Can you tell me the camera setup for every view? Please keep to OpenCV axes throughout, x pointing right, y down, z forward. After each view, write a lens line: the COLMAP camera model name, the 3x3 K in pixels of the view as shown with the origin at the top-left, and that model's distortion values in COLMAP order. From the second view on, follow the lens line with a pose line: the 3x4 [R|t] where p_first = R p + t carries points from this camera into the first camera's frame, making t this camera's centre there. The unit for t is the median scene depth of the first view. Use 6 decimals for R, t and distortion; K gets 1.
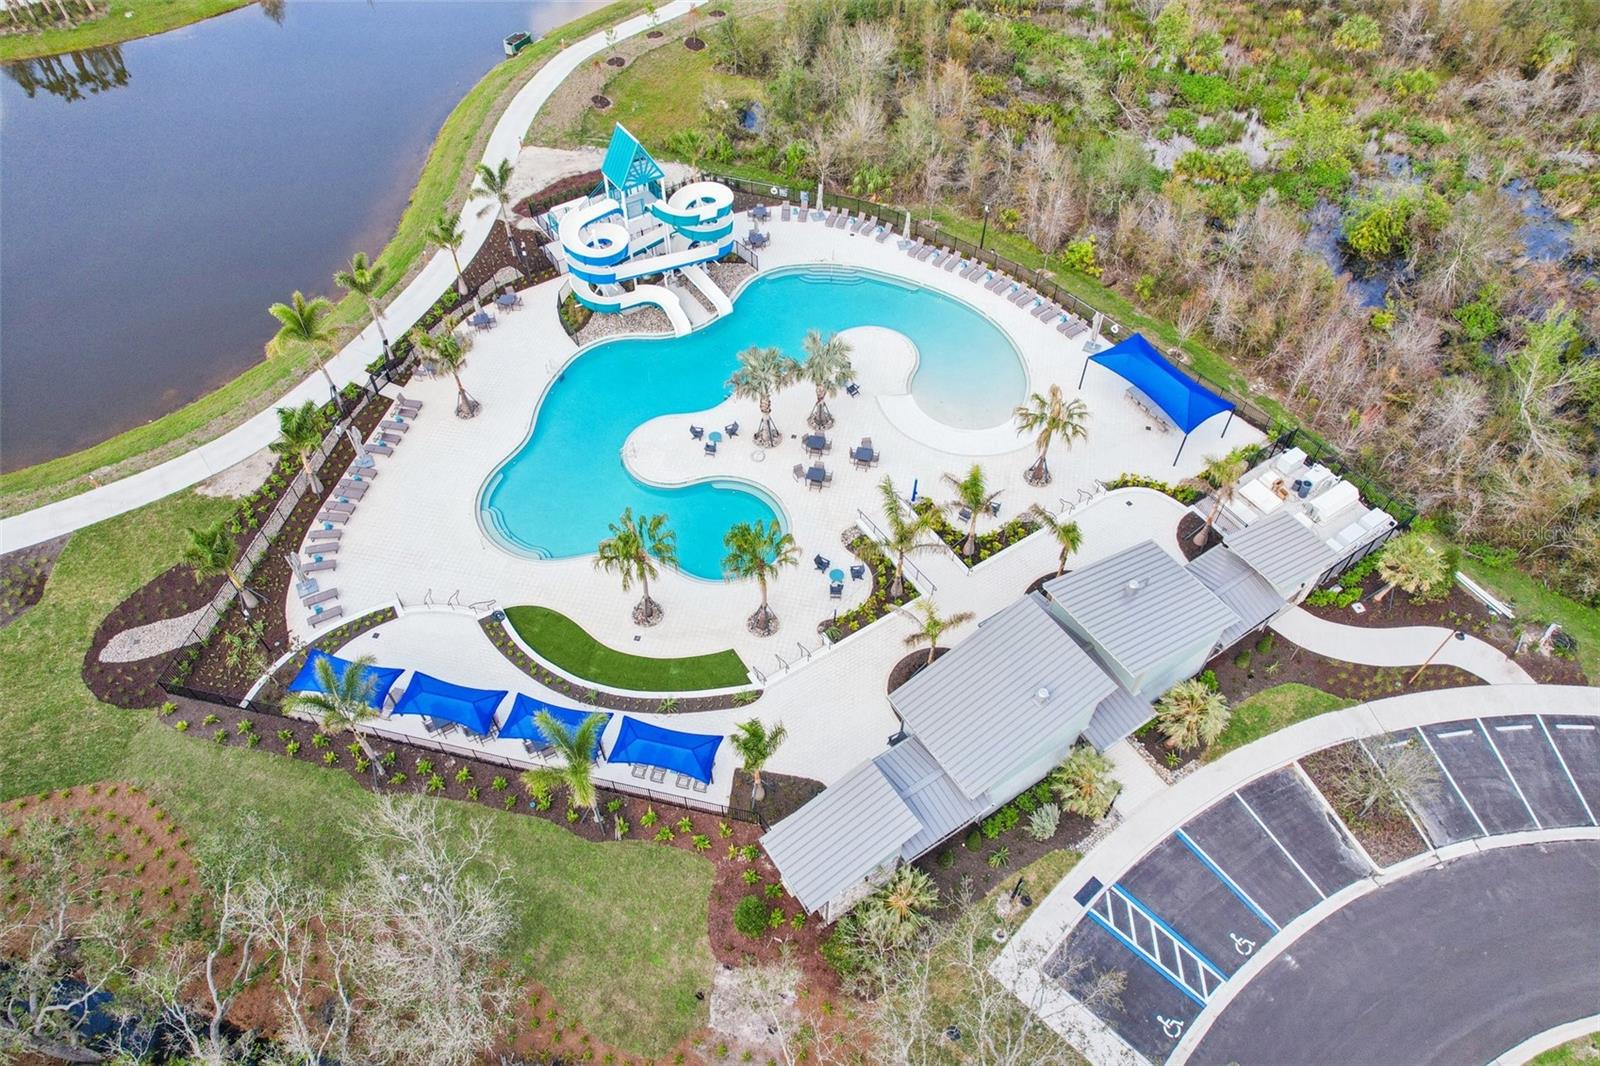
lens RADIAL K [[1061.8, 0, 800.0], [0, 1061.8, 533.0], [0, 0, 1]] dist [-0.030664, 0.002667]
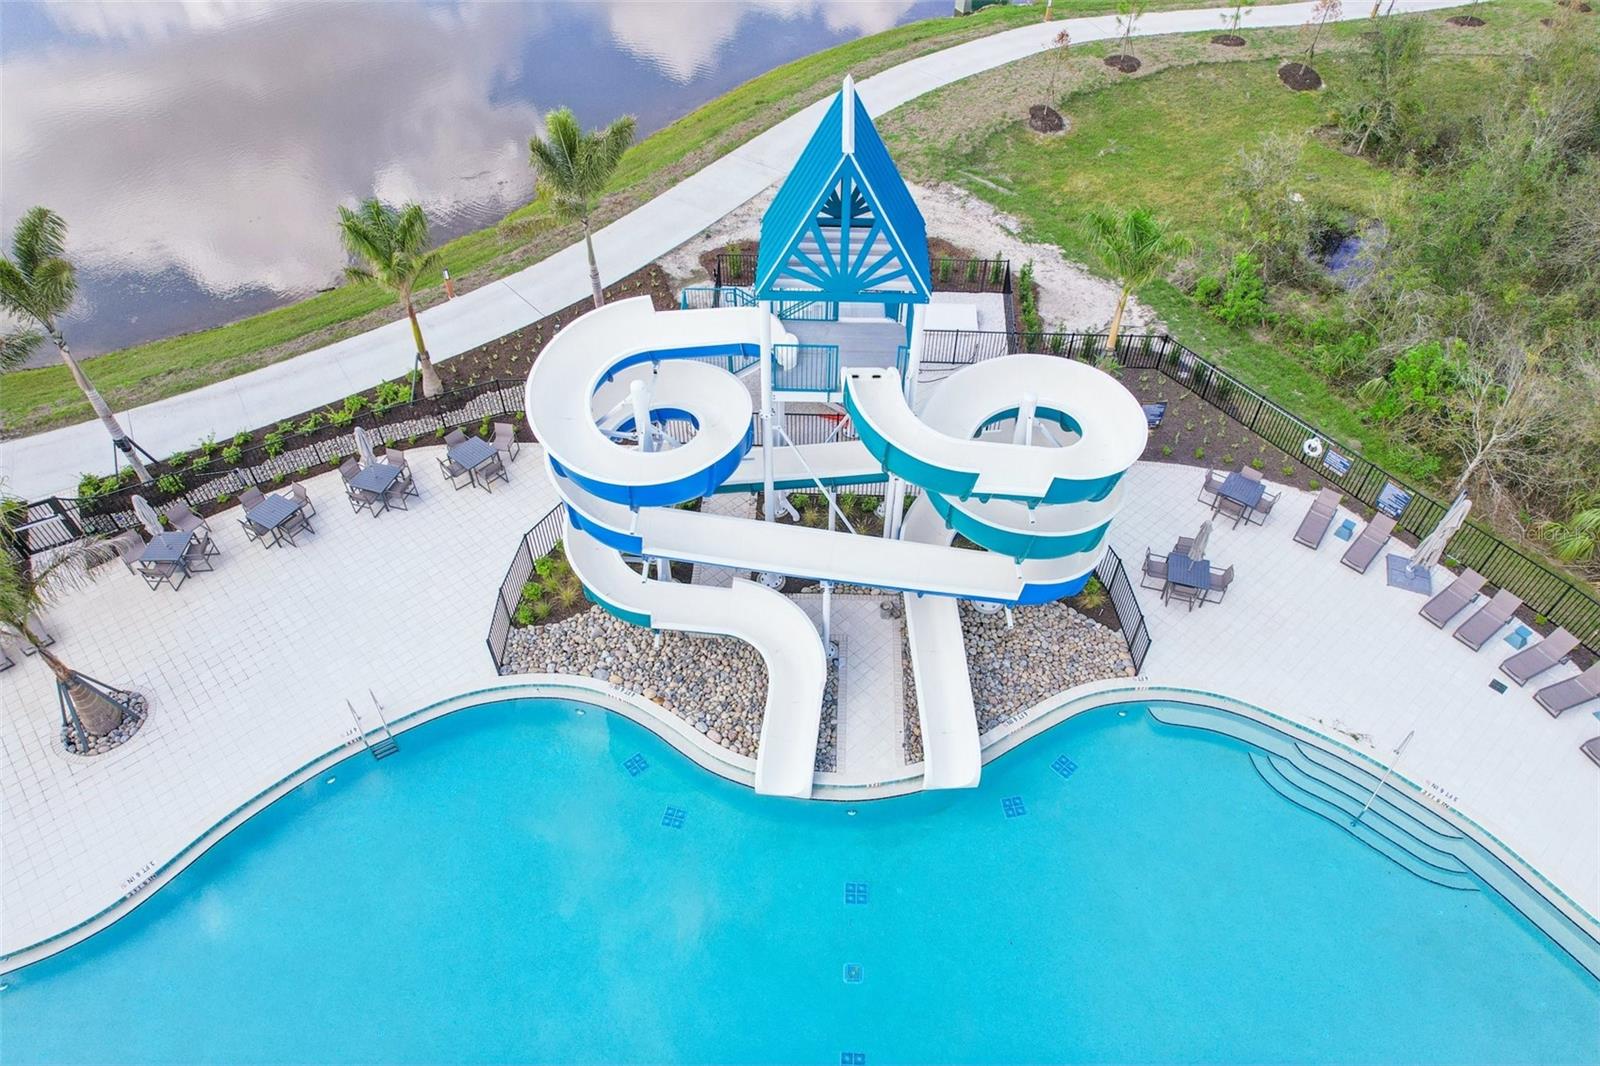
lens RADIAL K [[1061.8, 0, 800.0], [0, 1061.8, 533.0], [0, 0, 1]] dist [-0.030664, 0.002667]
pose [[0.819451, 0.417855, -0.392297, -0.018029], [-0.443103, 0.896008, 0.028807, -0.279021], [0.363538, 0.150222, 0.919387, 0.745668]]
